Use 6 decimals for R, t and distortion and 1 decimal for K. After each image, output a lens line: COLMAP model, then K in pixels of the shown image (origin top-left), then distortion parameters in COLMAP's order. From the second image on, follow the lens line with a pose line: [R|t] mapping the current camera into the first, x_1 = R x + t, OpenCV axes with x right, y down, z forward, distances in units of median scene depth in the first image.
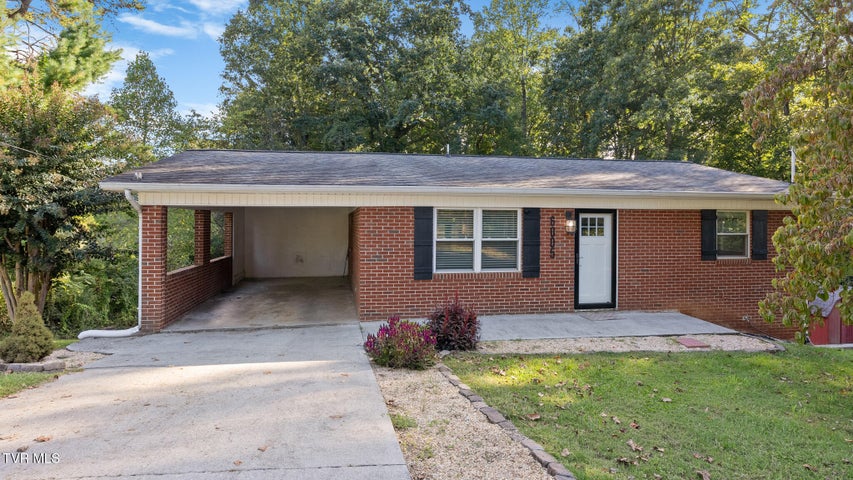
lens RADIAL K [[464.9, 0, 424.1], [0, 464.9, 227.5], [0, 0, 1]] dist [-0.003566, 0.000124]
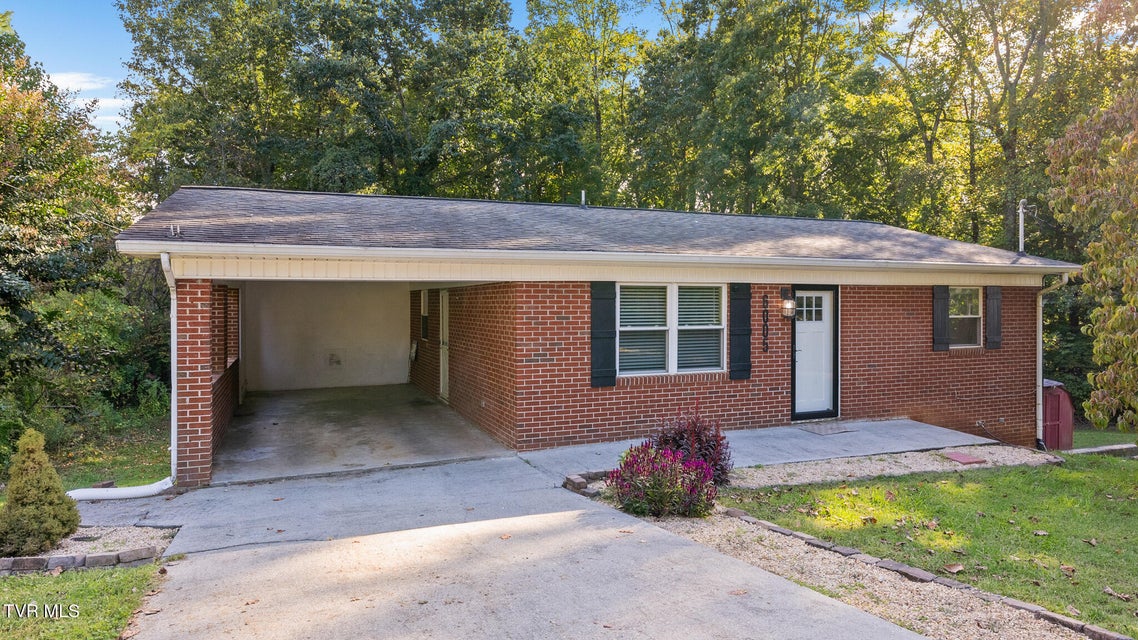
lens RADIAL K [[671.4, 0, 568.0], [0, 671.4, 311.3], [0, 0, 1]] dist [-0.003840, 0.002925]
pose [[0.978676, -0.007012, 0.205288, -0.237018], [0.005736, 0.999960, 0.006811, -0.006804], [-0.205328, -0.005488, 0.978678, 0.029574]]
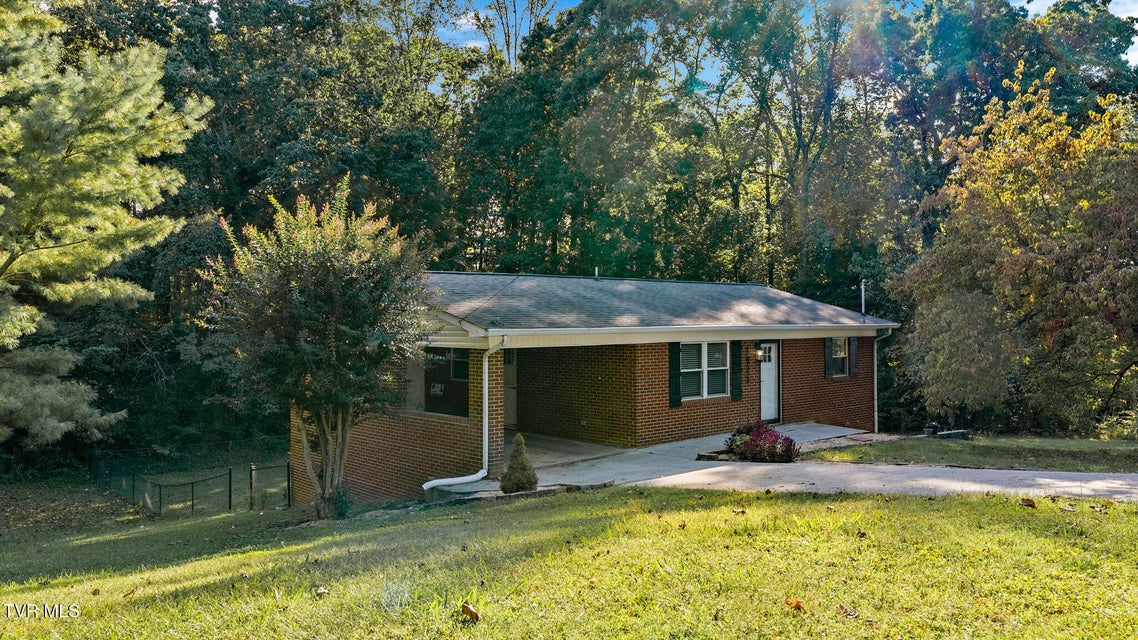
lens RADIAL K [[813.5, 0, 568.9], [0, 813.5, 325.7], [0, 0, 1]] dist [-0.013004, -0.000326]
pose [[0.850101, -0.008682, 0.526548, -1.144312], [0.012062, 0.999923, -0.002985, -0.074365], [-0.526481, 0.008889, 0.850140, -0.485077]]
